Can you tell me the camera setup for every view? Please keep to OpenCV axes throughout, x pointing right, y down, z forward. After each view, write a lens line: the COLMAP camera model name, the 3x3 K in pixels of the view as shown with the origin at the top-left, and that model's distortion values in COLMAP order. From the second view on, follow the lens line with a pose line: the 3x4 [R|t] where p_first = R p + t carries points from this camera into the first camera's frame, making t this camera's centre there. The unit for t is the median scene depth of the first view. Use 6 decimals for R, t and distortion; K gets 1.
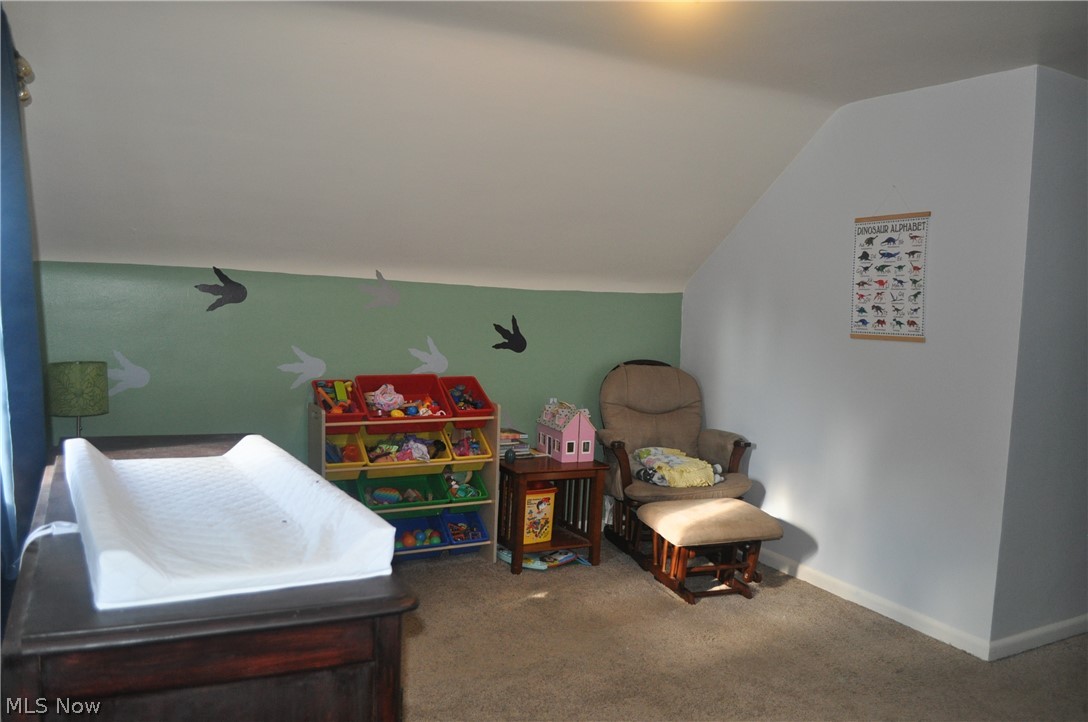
lens RADIAL K [[859.5, 0, 542.6], [0, 859.5, 358.9], [0, 0, 1]] dist [-0.082193, 0.009785]
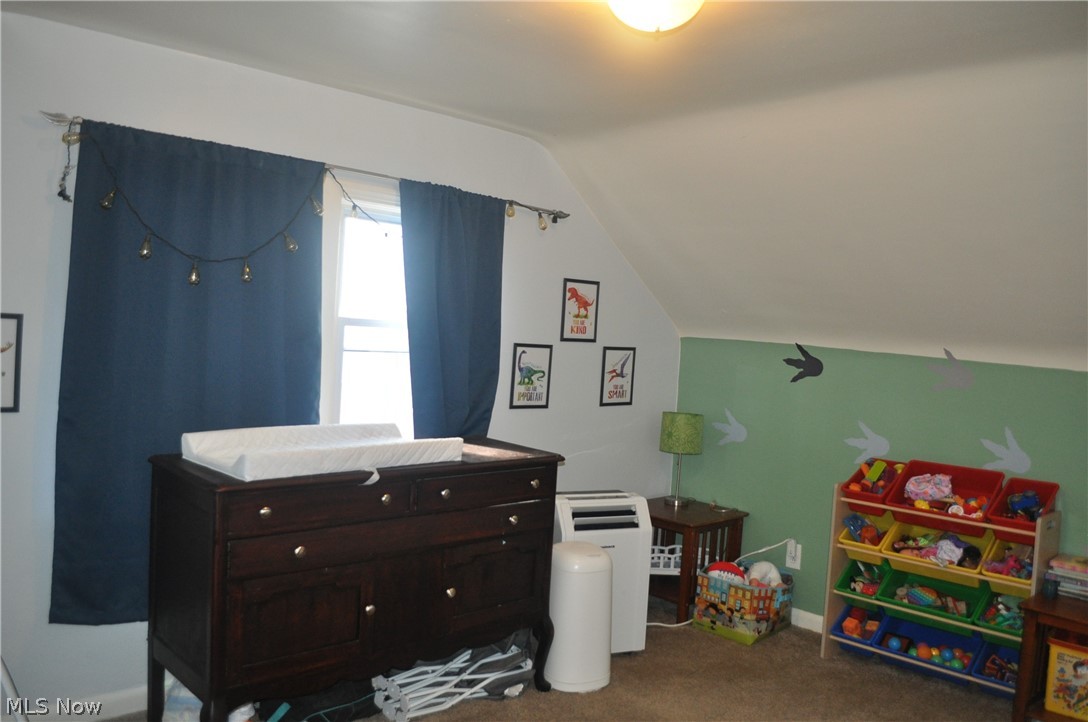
lens RADIAL K [[859.5, 0, 542.3], [0, 859.5, 360.4], [0, 0, 1]] dist [-0.082193, 0.009785]
pose [[0.263178, 0.009468, -0.964701, 0.564766], [-0.128898, 0.991332, -0.025435, -0.012406], [0.956098, 0.131042, 0.262117, 0.351713]]
